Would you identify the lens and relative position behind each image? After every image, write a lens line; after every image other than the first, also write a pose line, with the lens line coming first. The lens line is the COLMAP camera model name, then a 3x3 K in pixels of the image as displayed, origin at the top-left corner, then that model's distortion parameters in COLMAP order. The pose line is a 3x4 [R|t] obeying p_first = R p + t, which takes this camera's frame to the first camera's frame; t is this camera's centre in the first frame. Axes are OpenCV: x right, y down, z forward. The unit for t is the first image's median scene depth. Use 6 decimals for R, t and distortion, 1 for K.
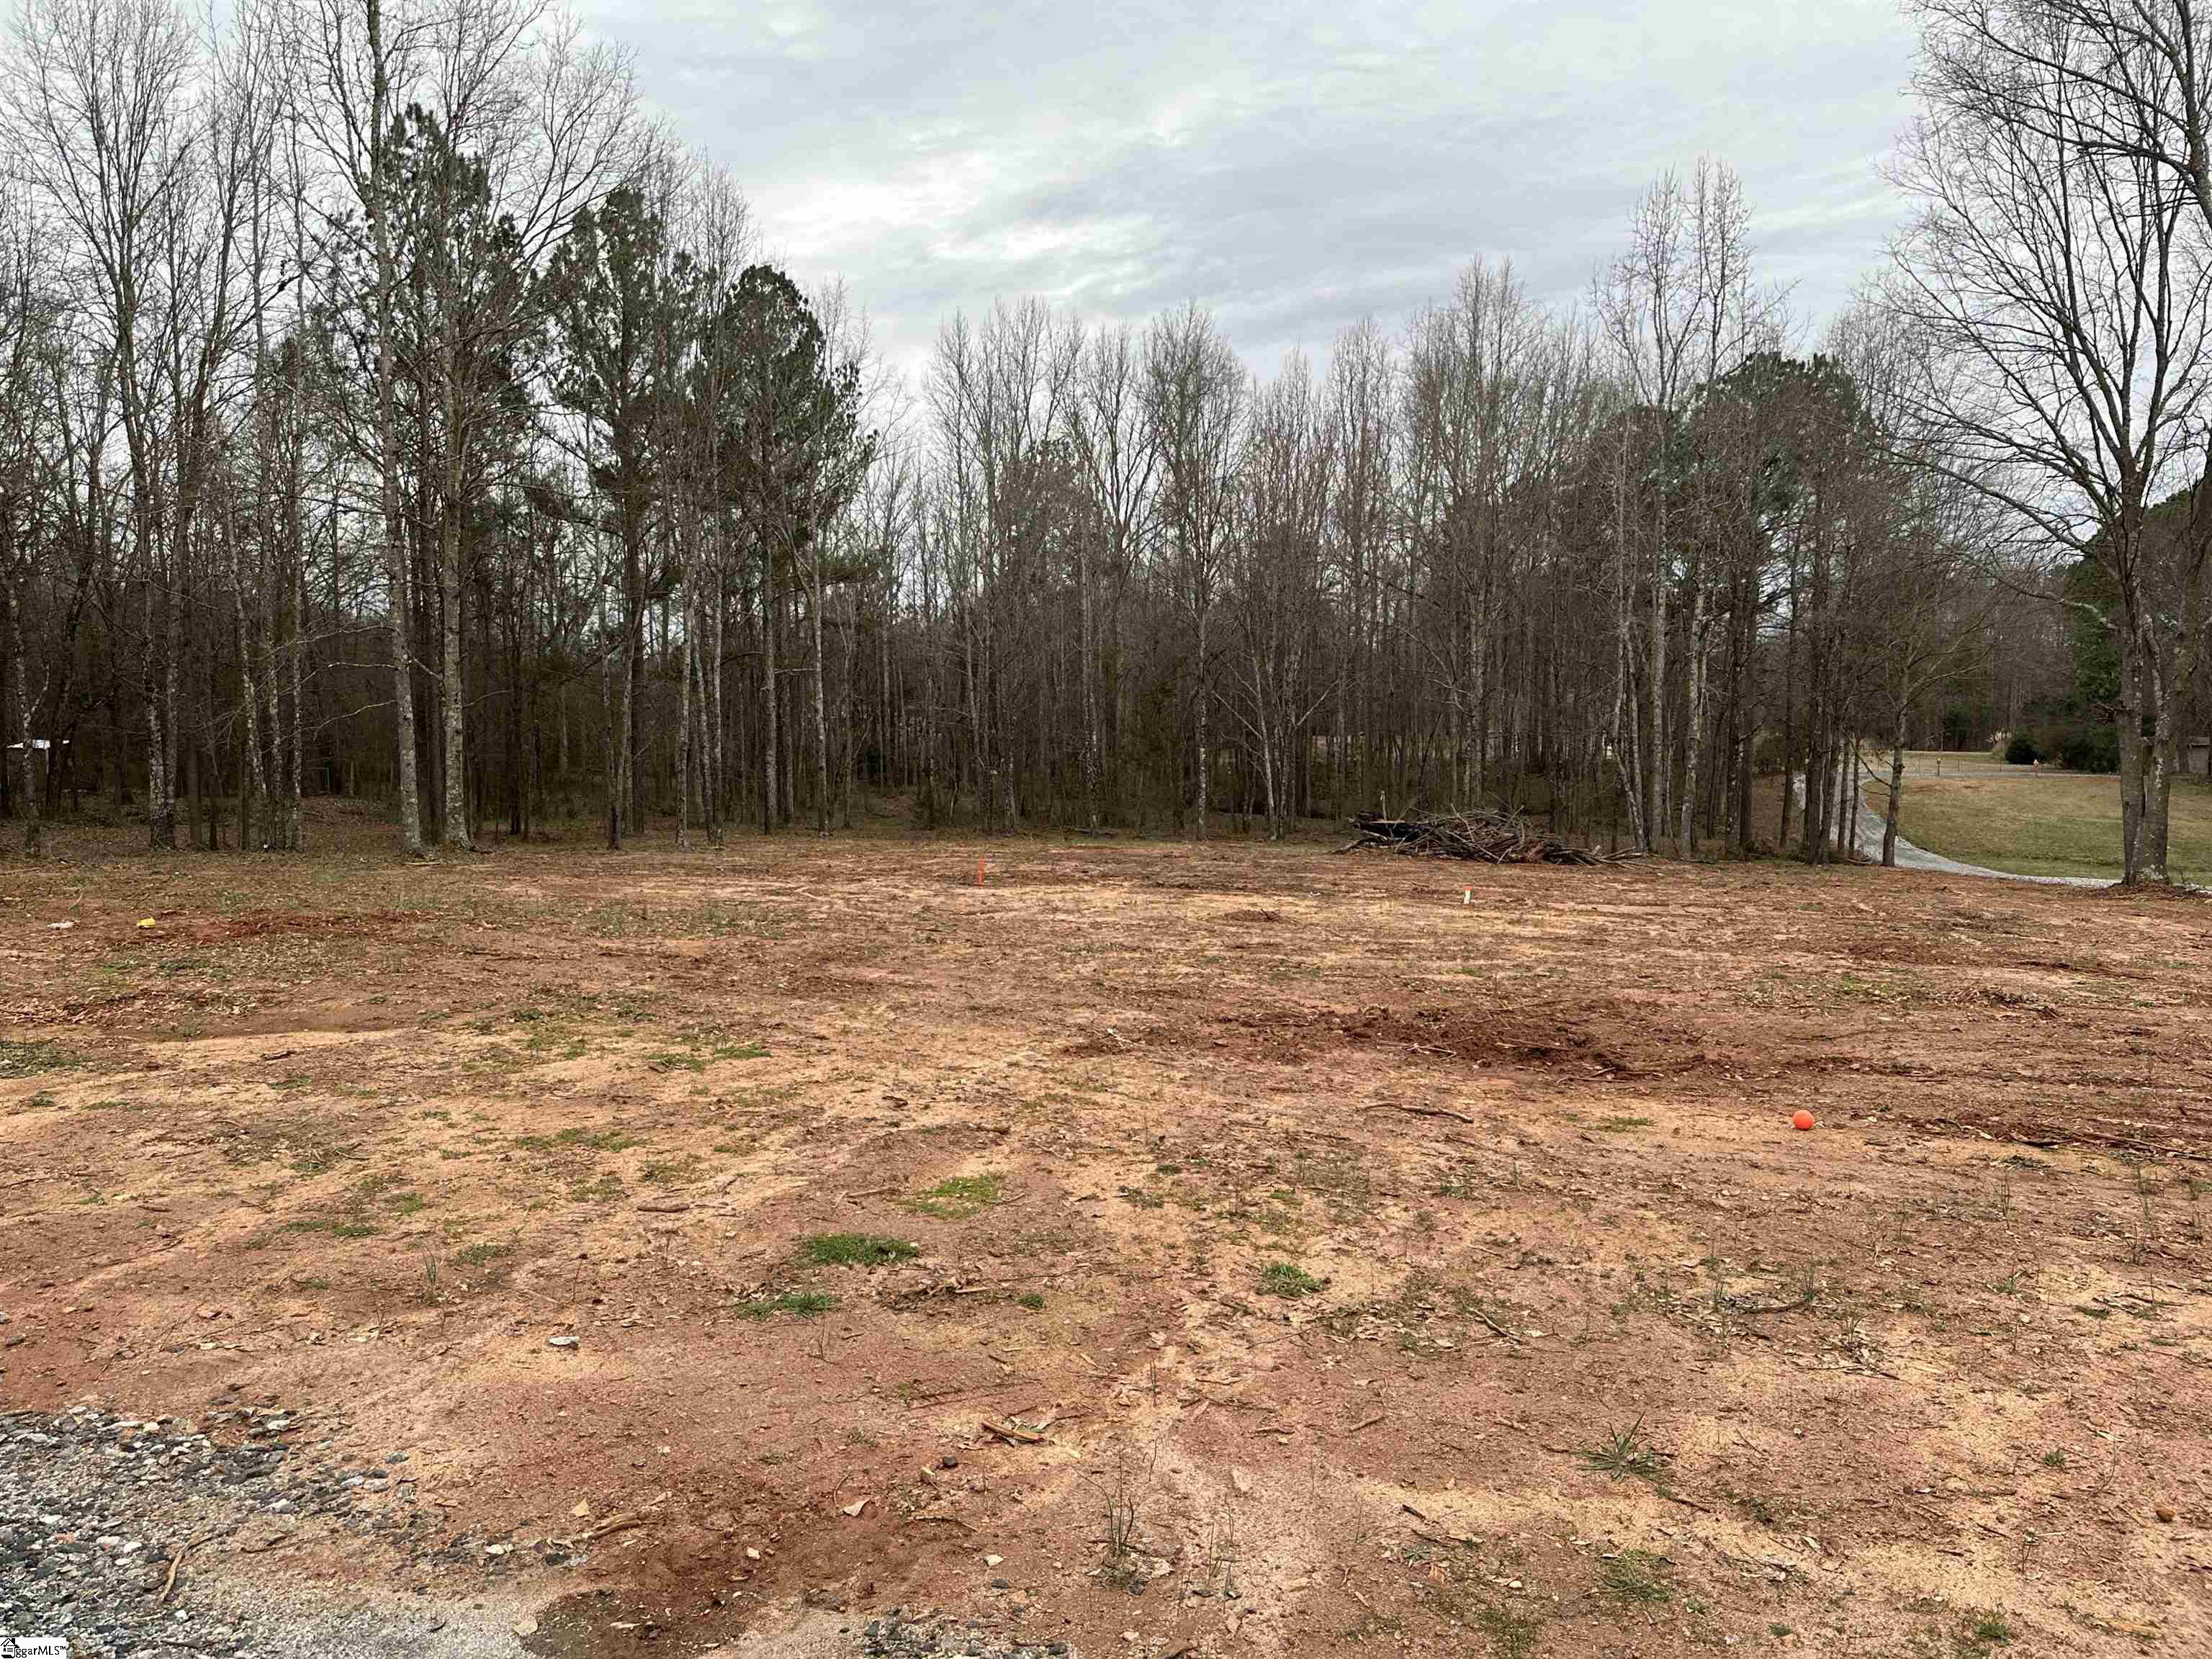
lens RADIAL K [[1587.9, 0, 1106.0], [0, 1587.9, 829.5], [0, 0, 1]] dist [0.131170, -0.224185]
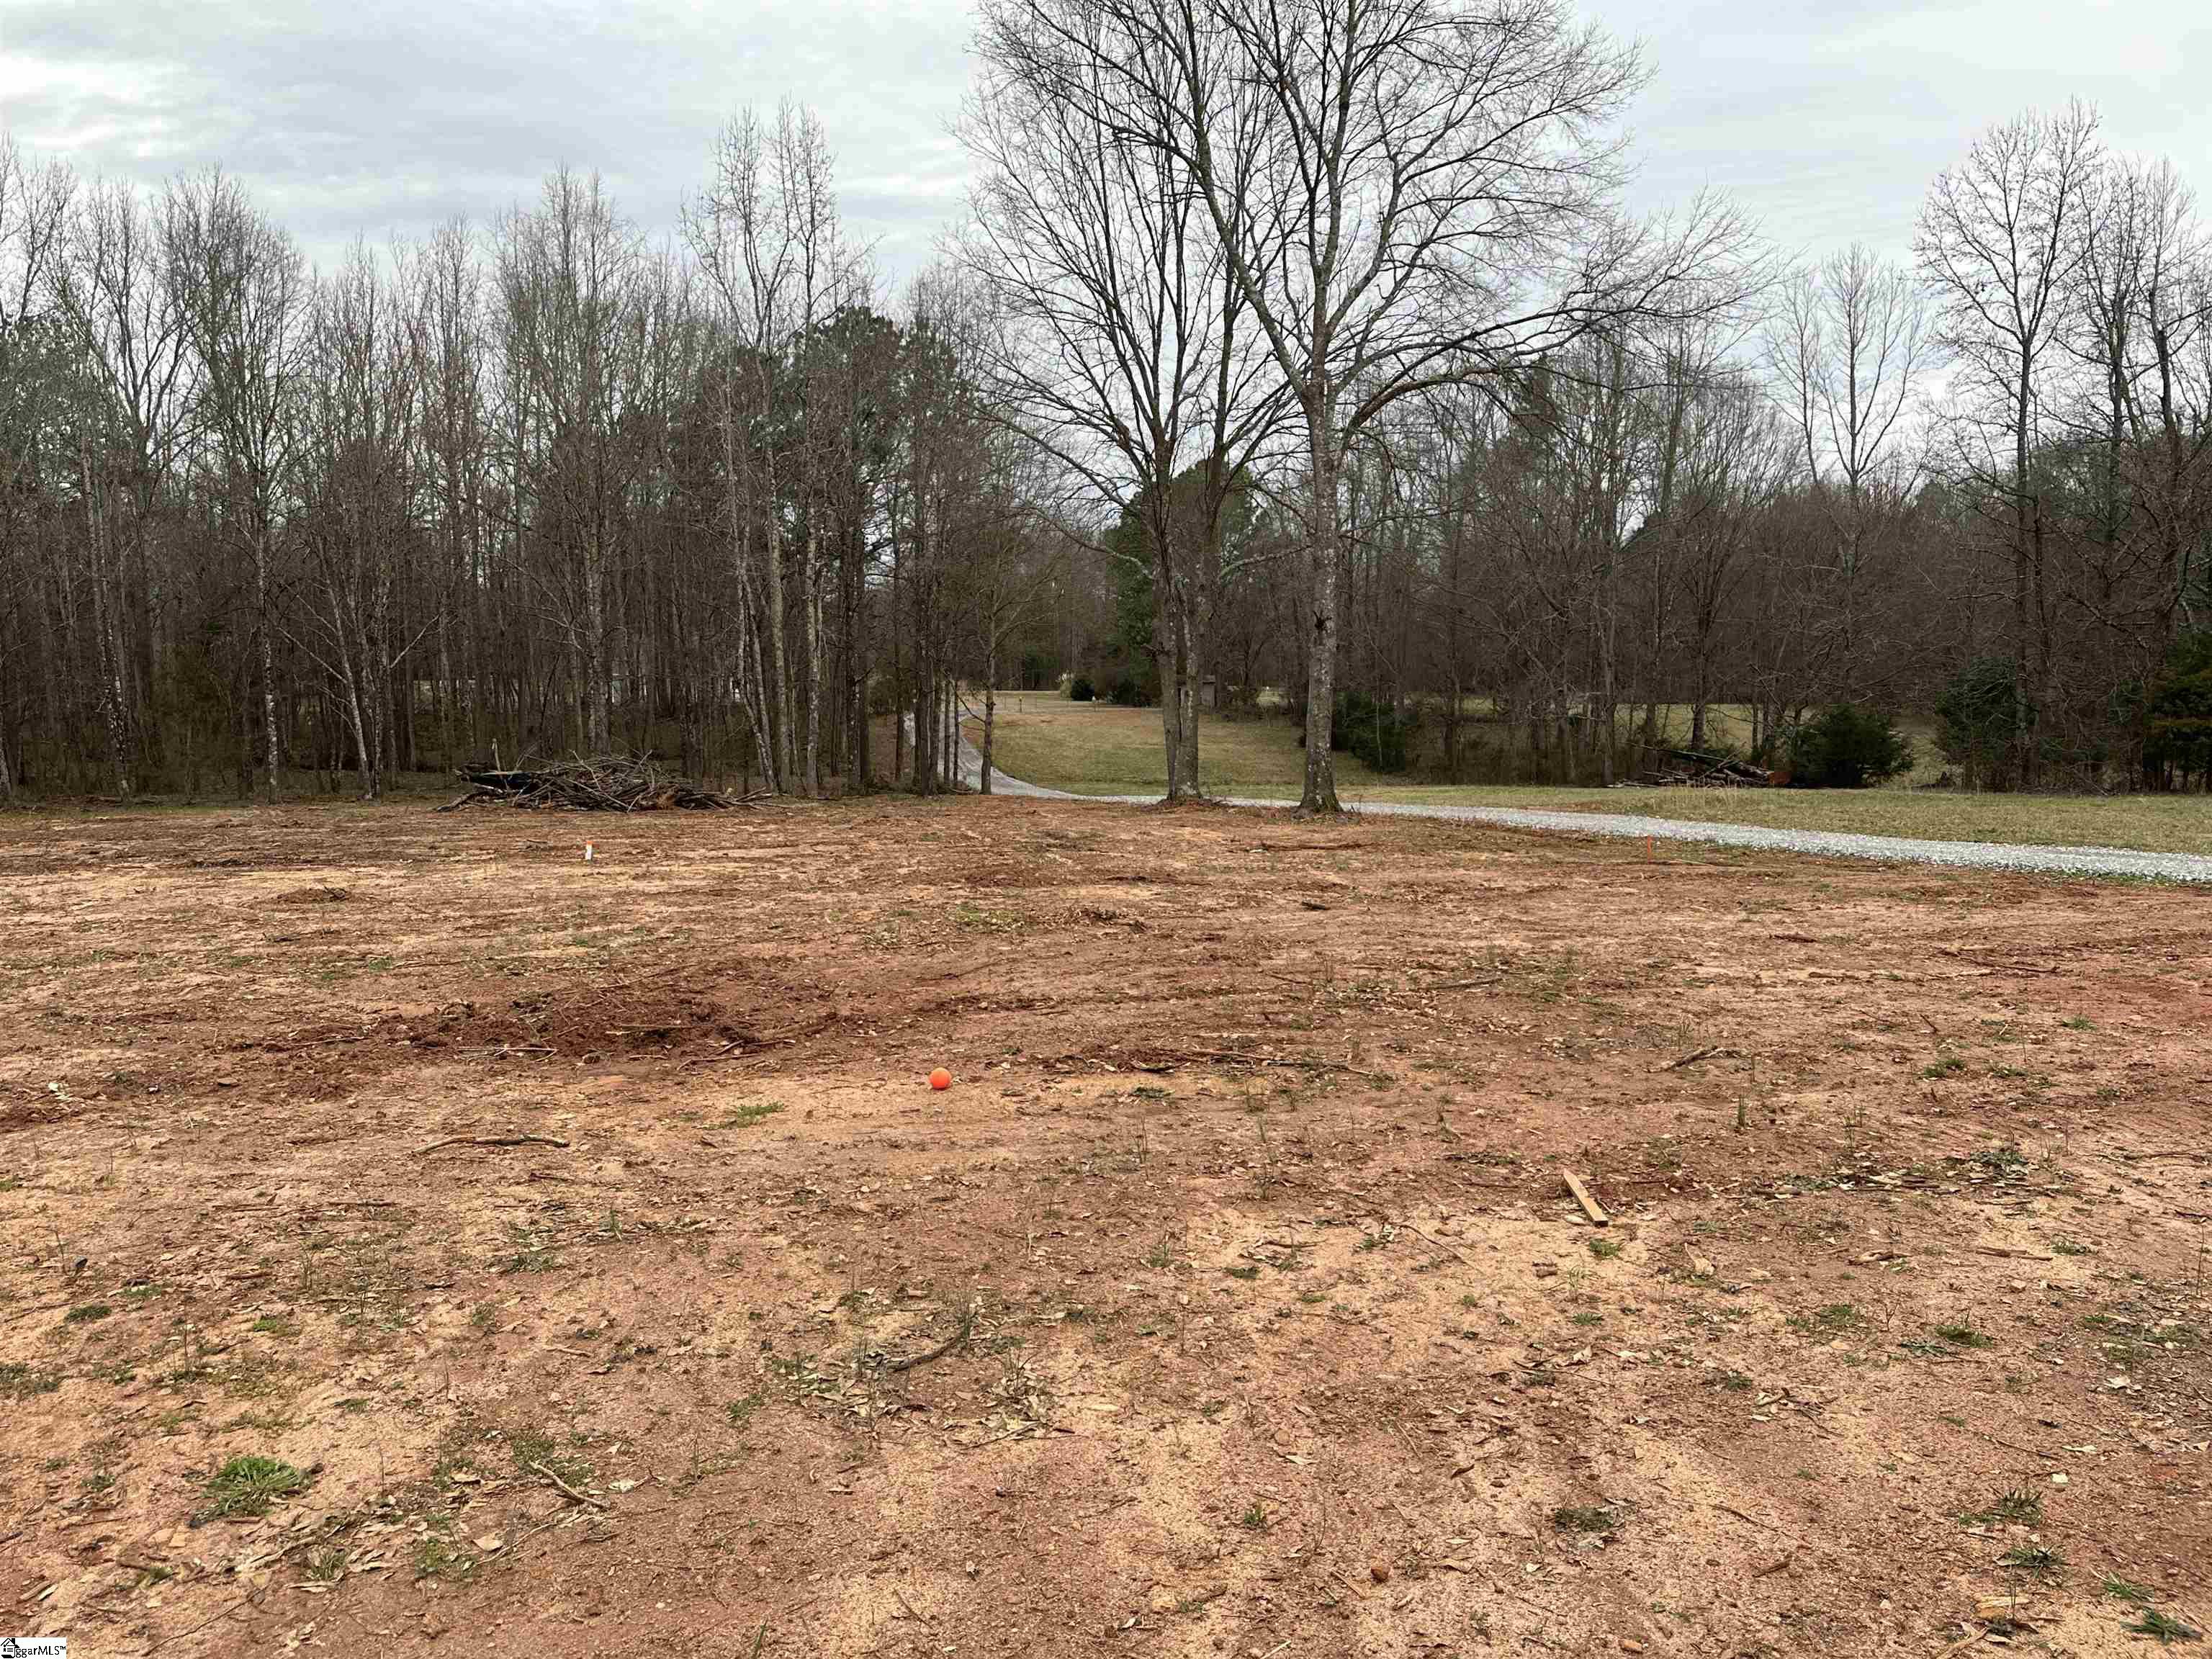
lens RADIAL K [[1516.5, 0, 1063.9], [0, 1516.5, 863.3], [0, 0, 1]] dist [0.063406, -0.073734]
pose [[0.873206, -0.072050, 0.481995, 0.051443], [0.043487, 0.996585, 0.070190, -0.001020], [-0.485407, -0.040330, 0.873358, 0.128679]]
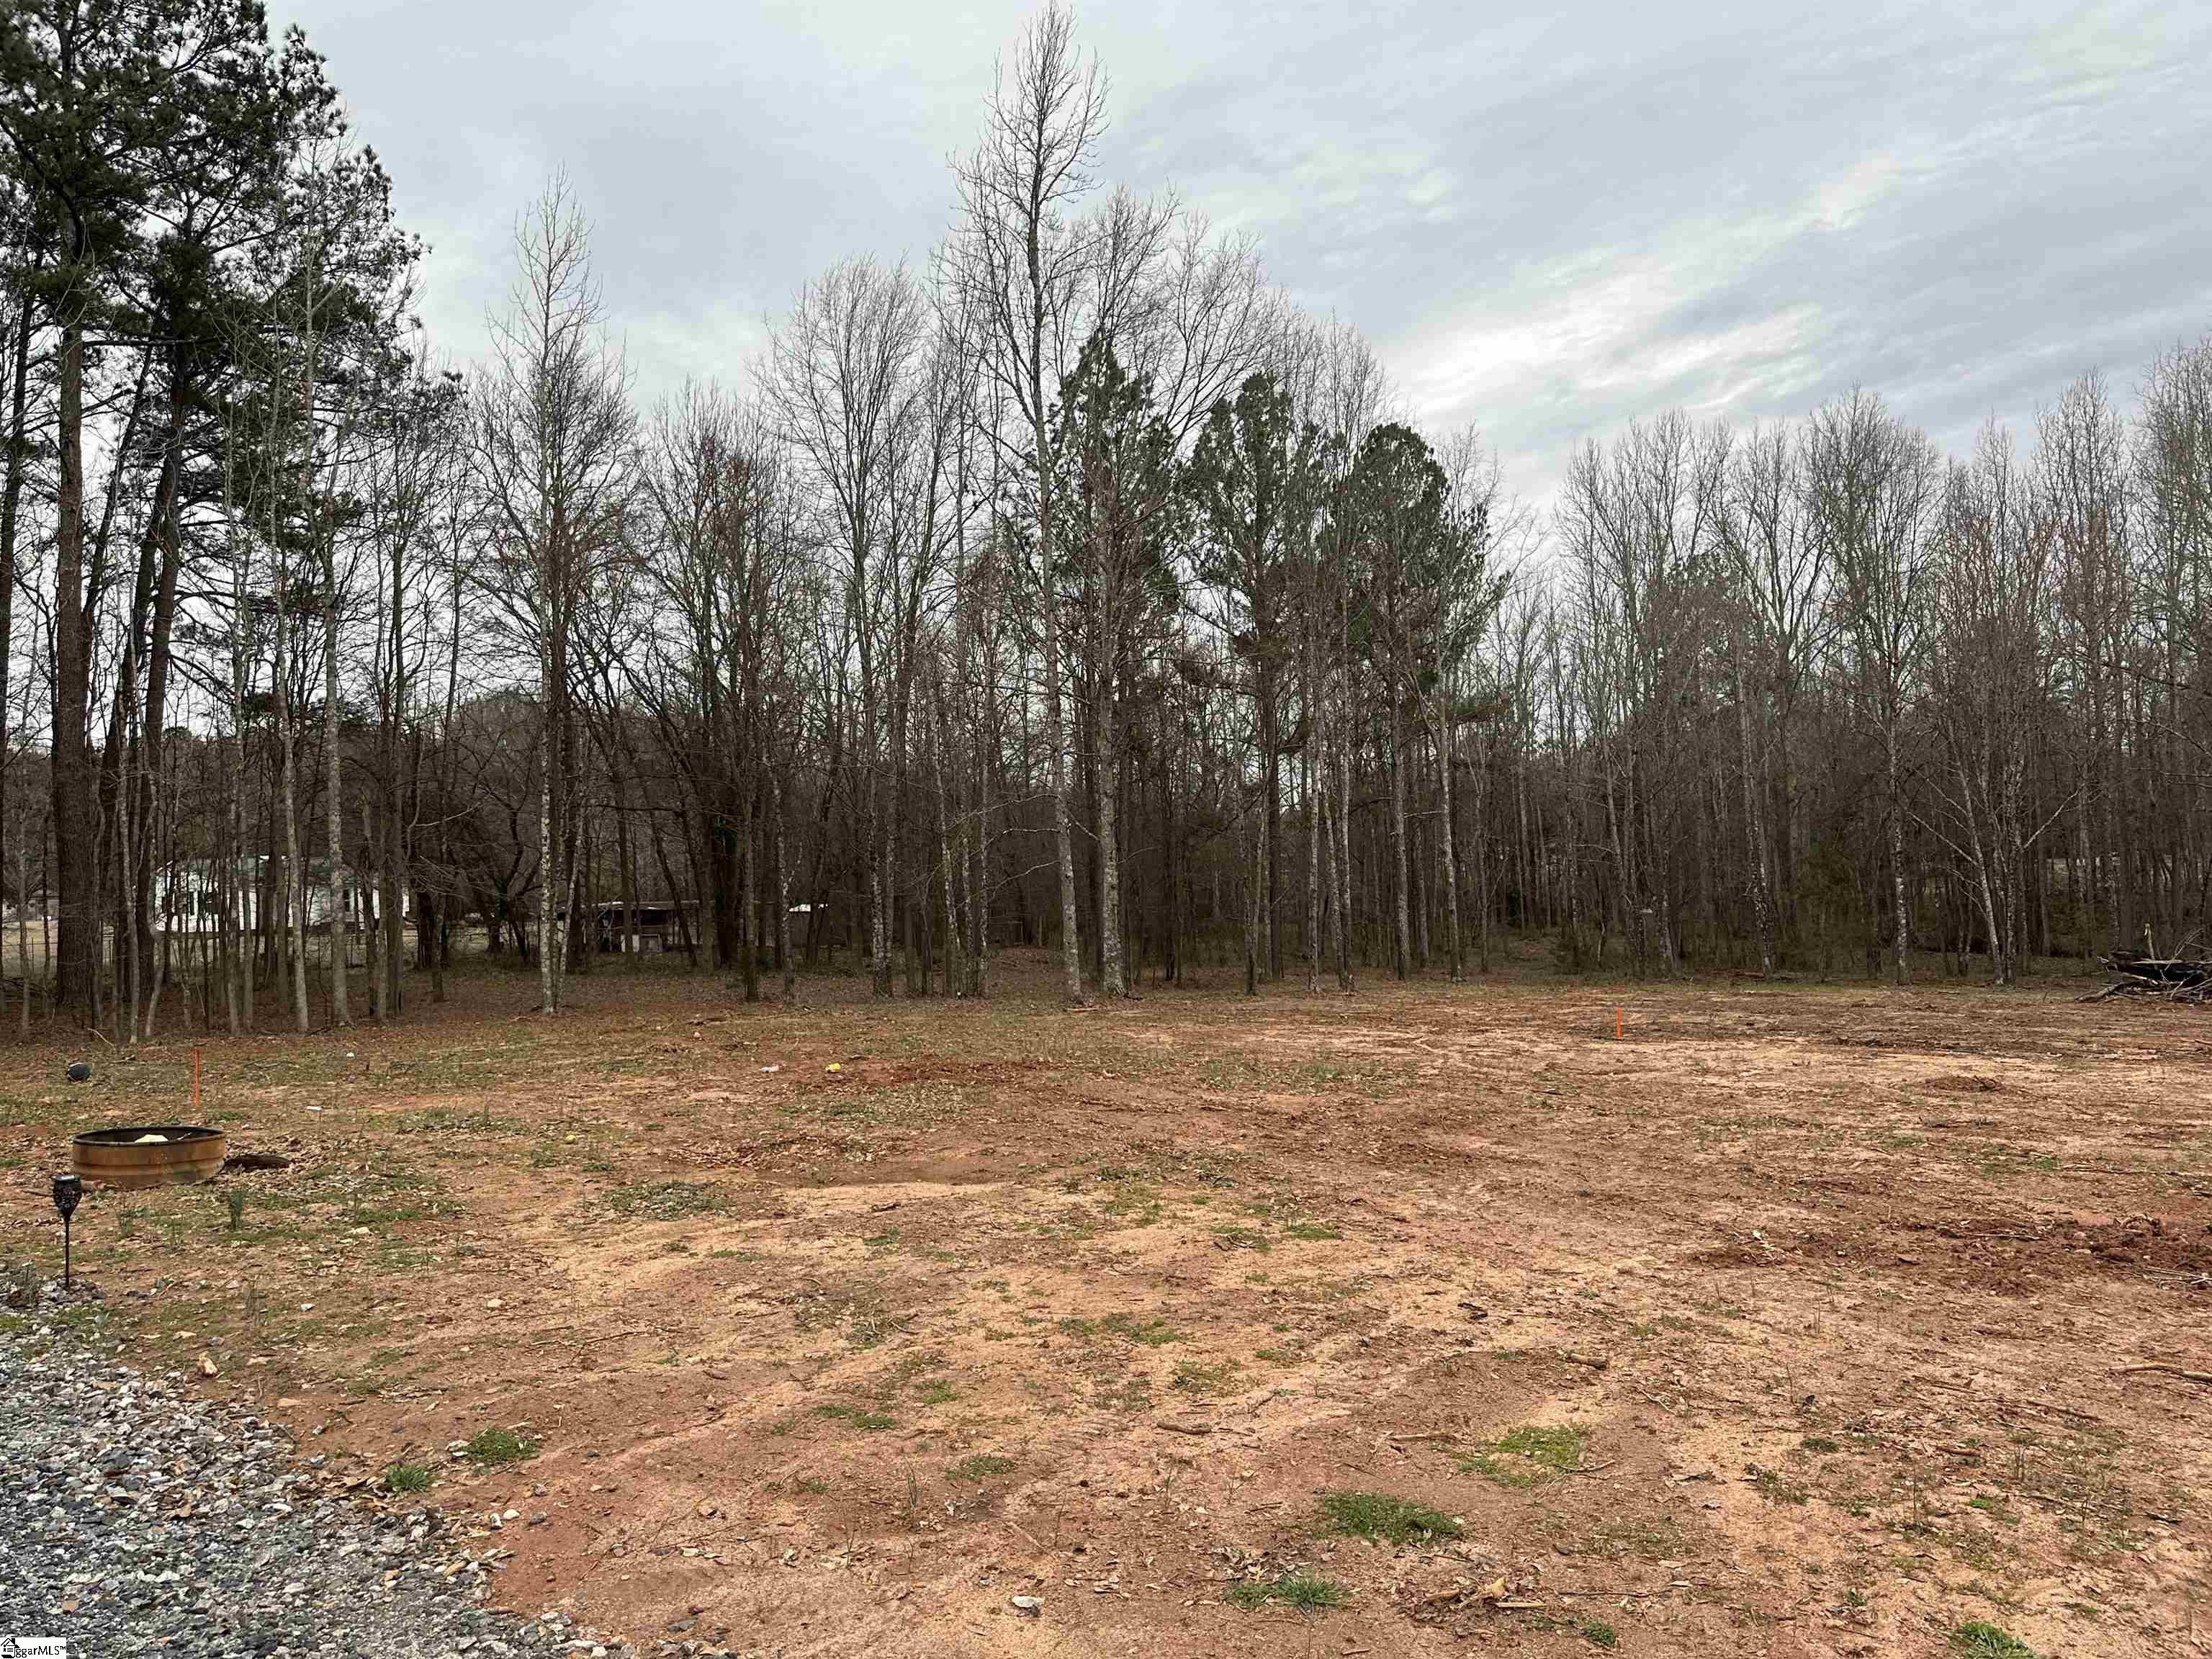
lens RADIAL K [[1543.9, 0, 1100.8], [0, 1543.9, 827.7], [0, 0, 1]] dist [0.020301, -0.027776]
pose [[0.910003, -0.047106, -0.411916, 0.023698], [0.009679, 0.995668, -0.092480, -0.007640], [0.414488, 0.080170, 0.906517, 0.085777]]
